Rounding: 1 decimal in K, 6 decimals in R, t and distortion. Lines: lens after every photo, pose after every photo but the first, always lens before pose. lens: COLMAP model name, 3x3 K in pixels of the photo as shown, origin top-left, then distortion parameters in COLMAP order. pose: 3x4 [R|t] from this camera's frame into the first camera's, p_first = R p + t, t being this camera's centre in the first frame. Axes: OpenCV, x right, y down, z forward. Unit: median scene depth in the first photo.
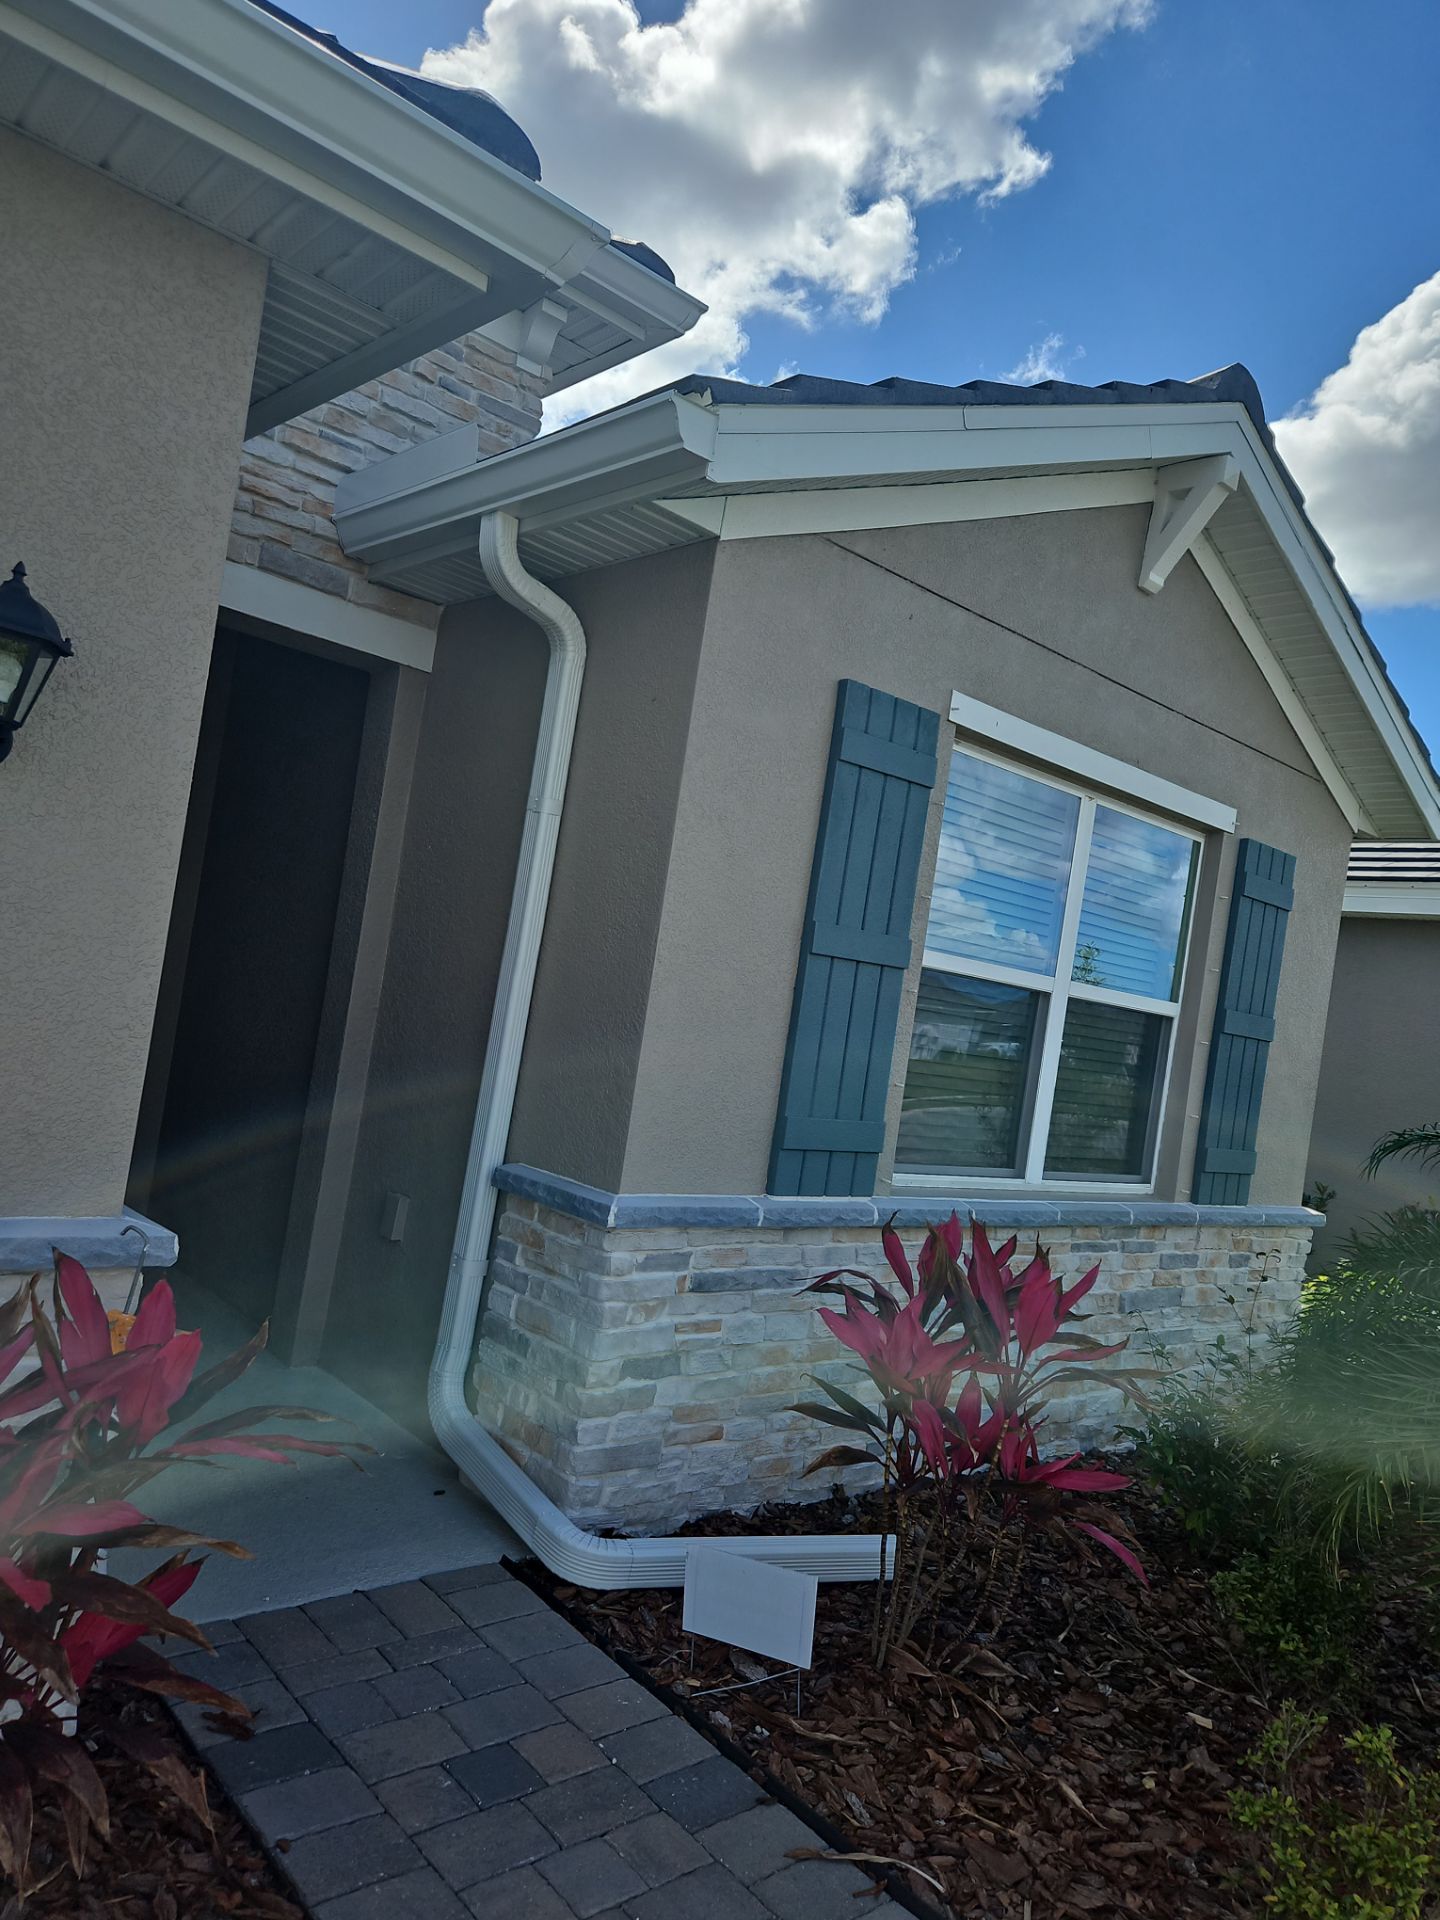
lens RADIAL K [[1314.7, 0, 715.6], [0, 1314.7, 965.1], [0, 0, 1]] dist [0.058047, -0.043811]
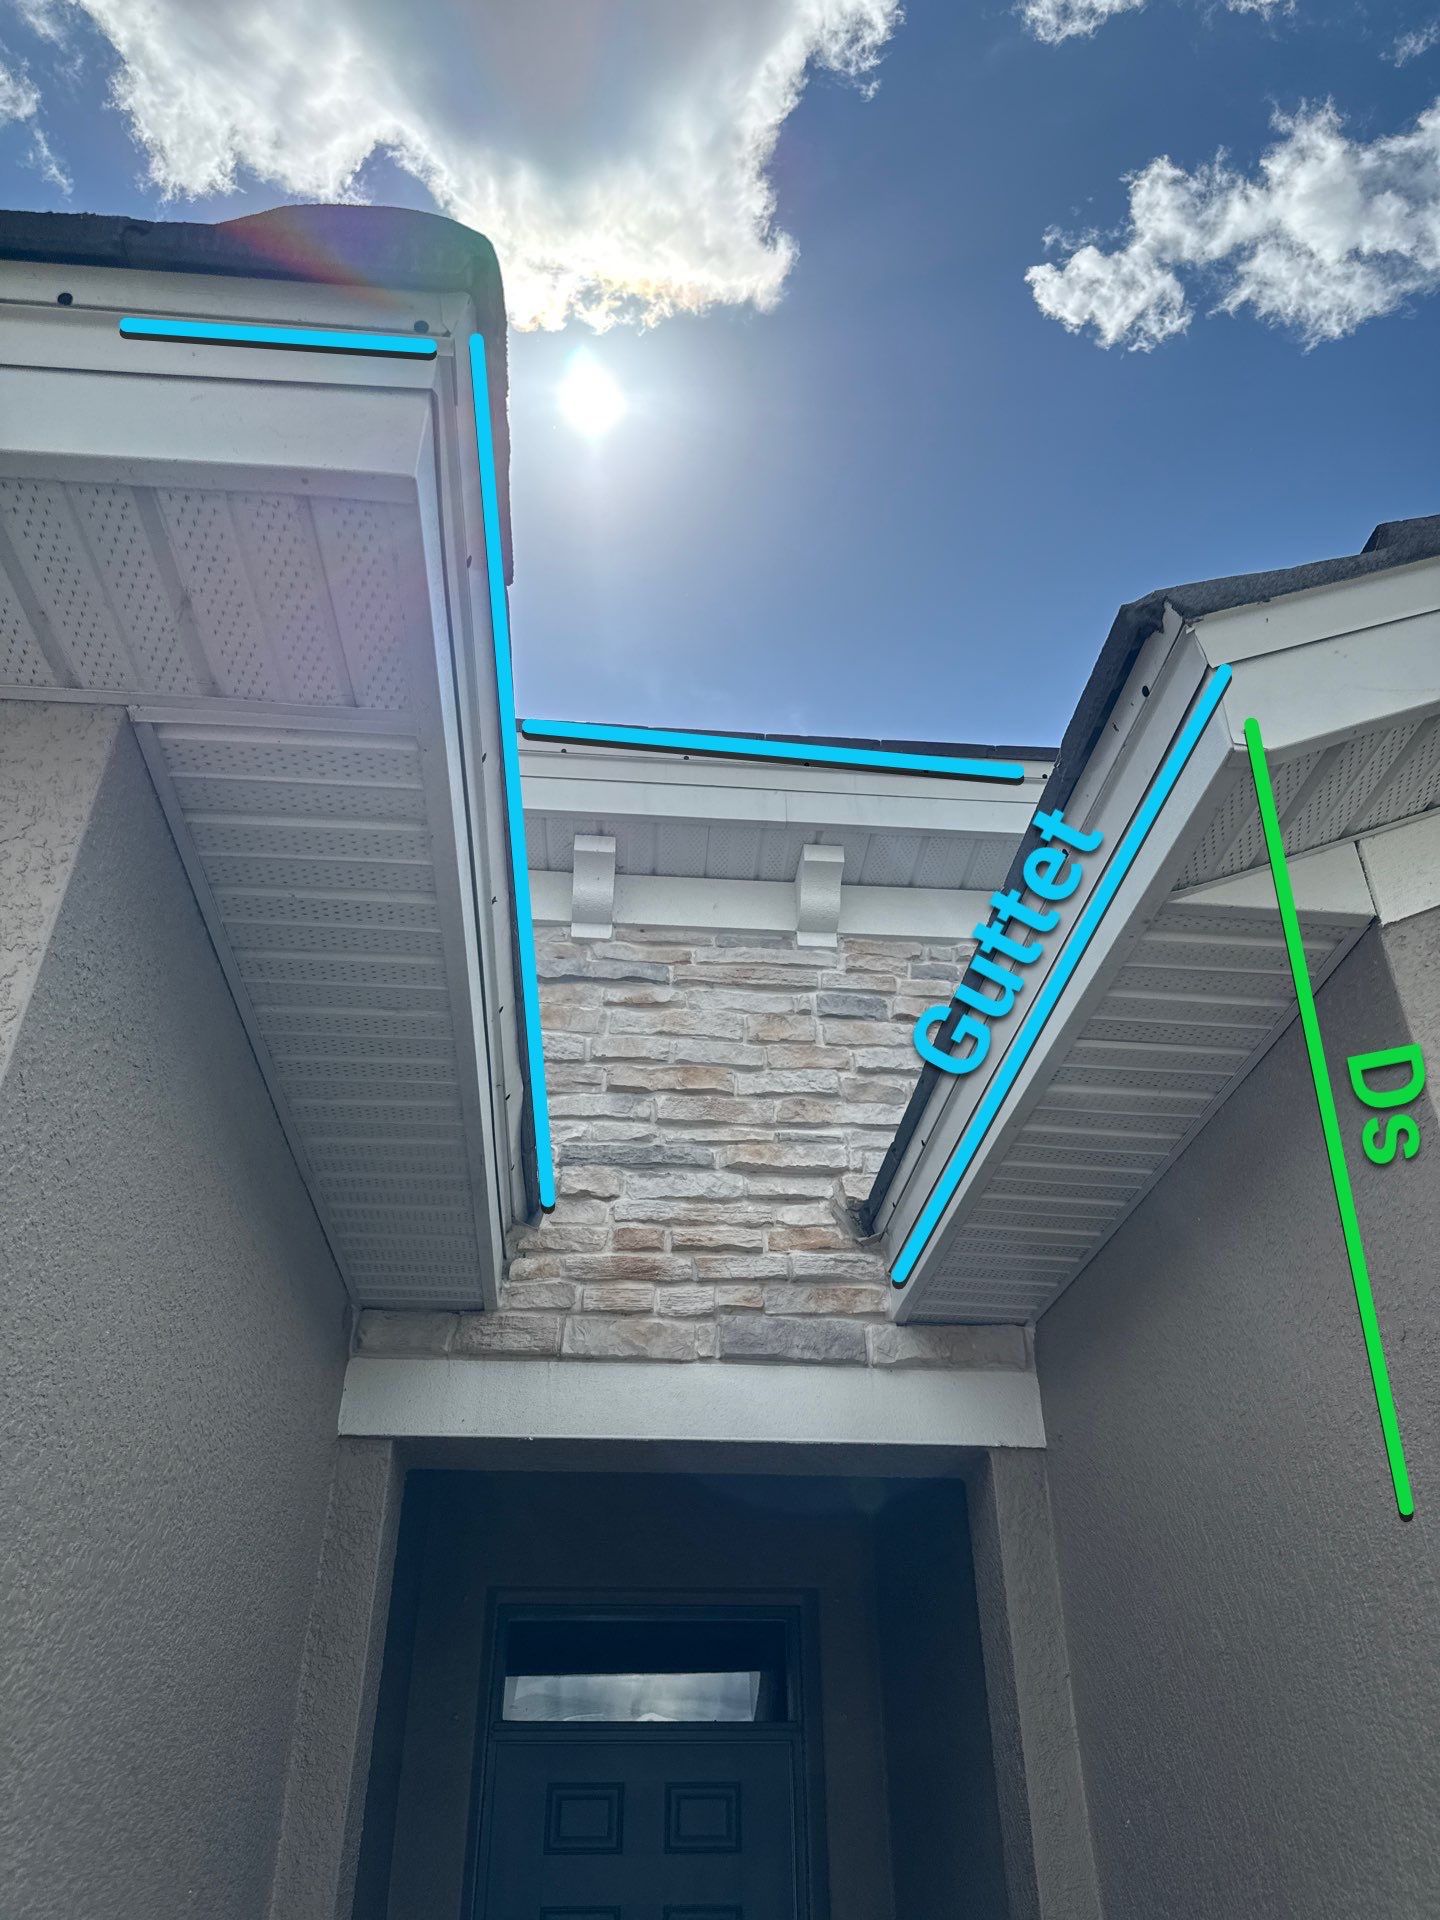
lens RADIAL K [[1317.7, 0, 725.7], [0, 1317.7, 921.0], [0, 0, 1]] dist [0.032527, -0.039371]
pose [[0.780404, -0.468957, -0.413581, 0.014407], [0.131574, 0.769791, -0.624588, -0.066879], [0.611276, 0.433015, 0.662450, 0.494183]]
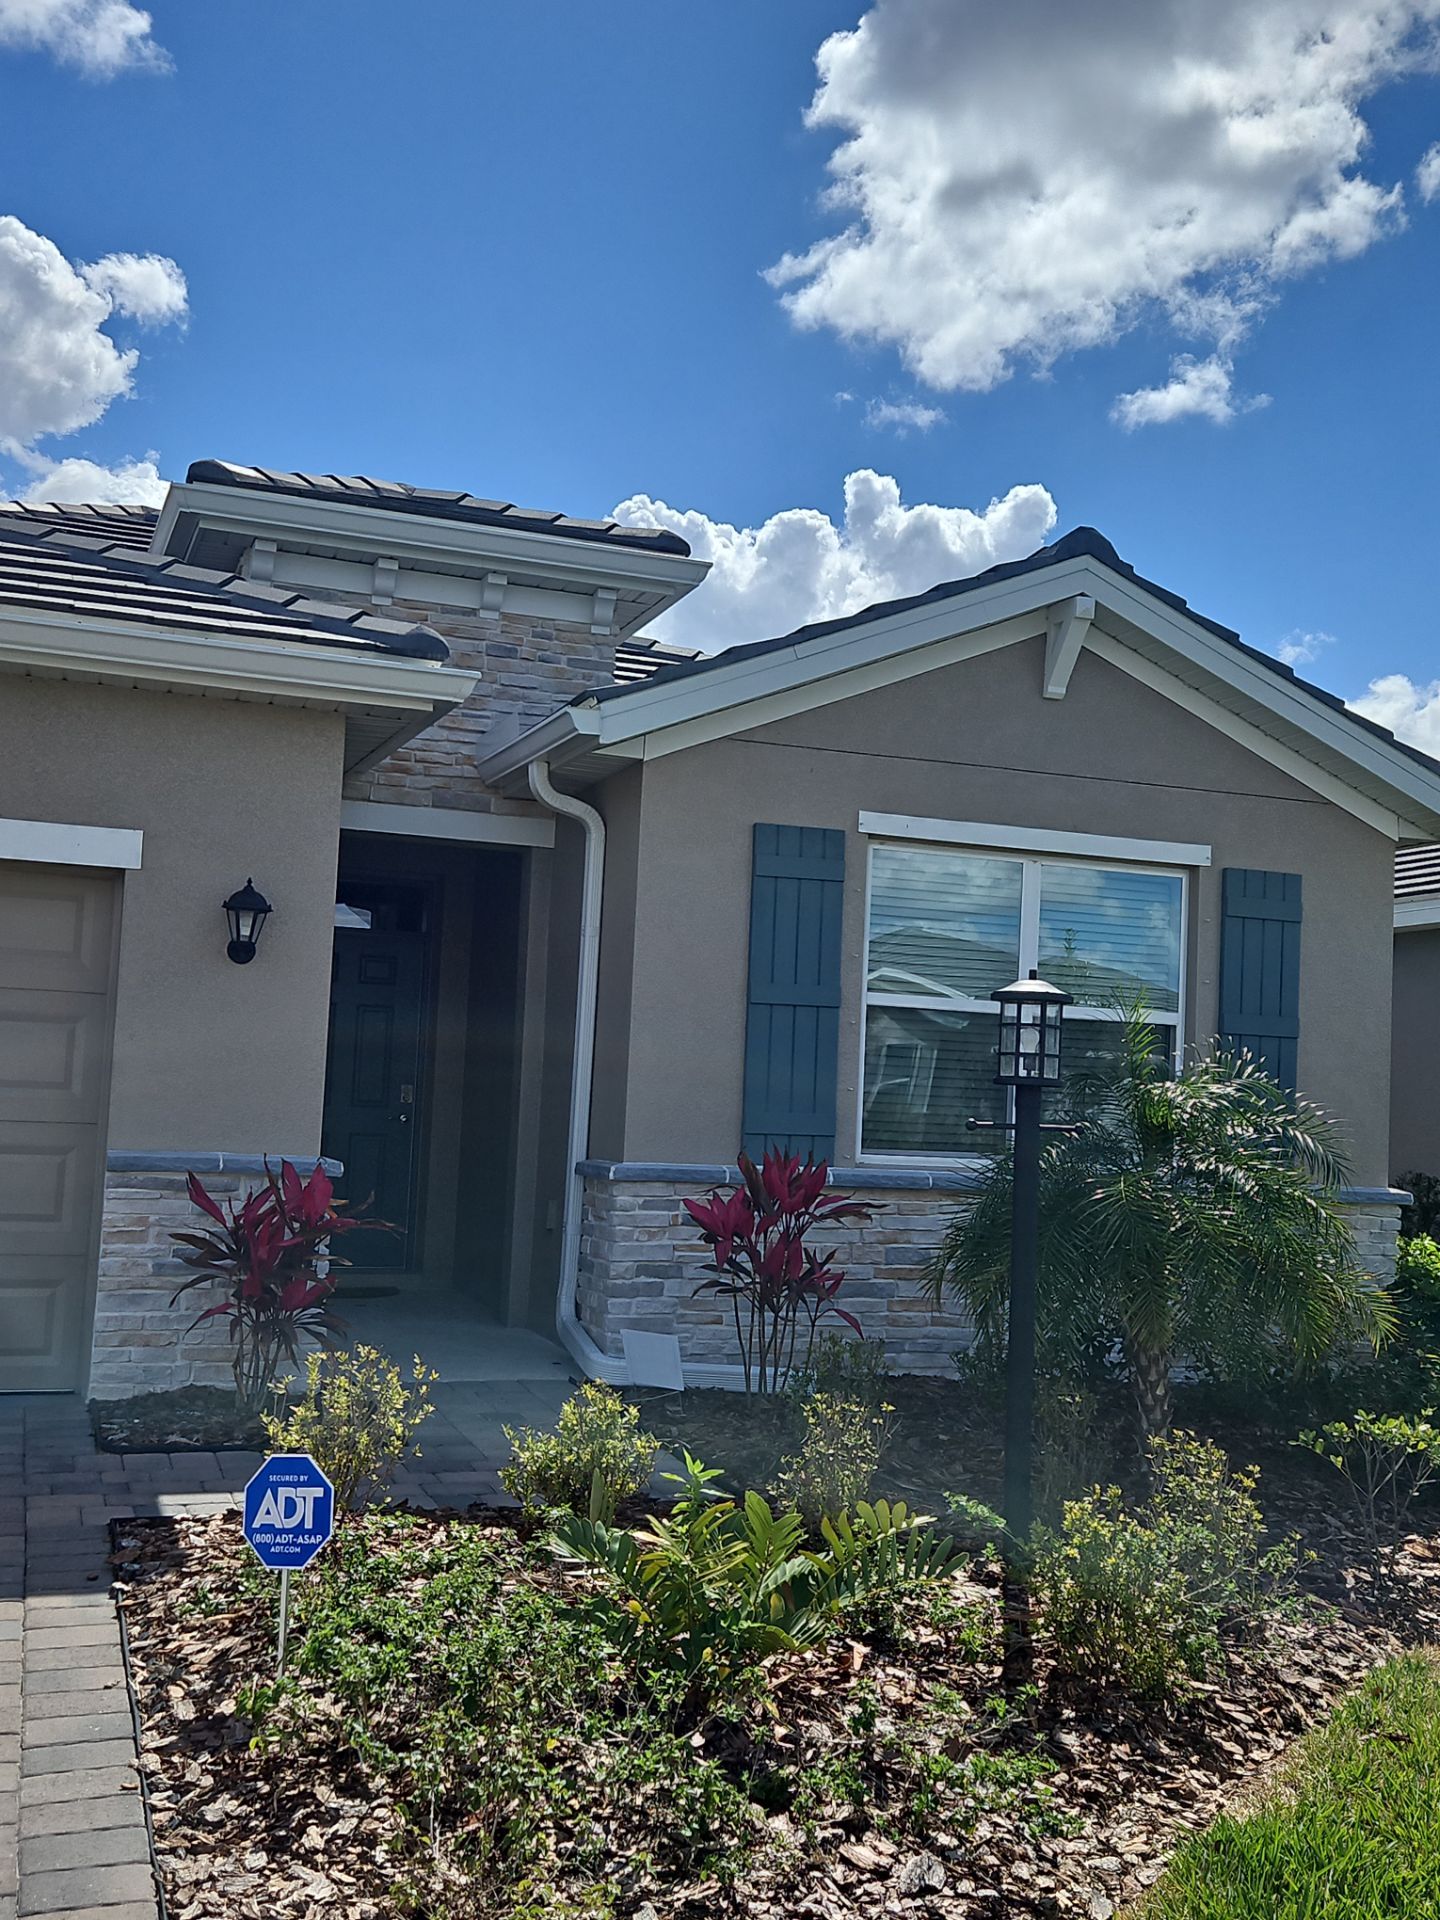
lens RADIAL K [[1945.4, 0, 747.5], [0, 1945.4, 960.2], [0, 0, 1]] dist [0.052563, 0.000000]
pose [[0.925073, -0.130902, -0.356517, 0.804048], [0.101474, 0.989787, -0.100120, 0.152242], [0.365982, 0.056442, 0.928909, -1.004530]]
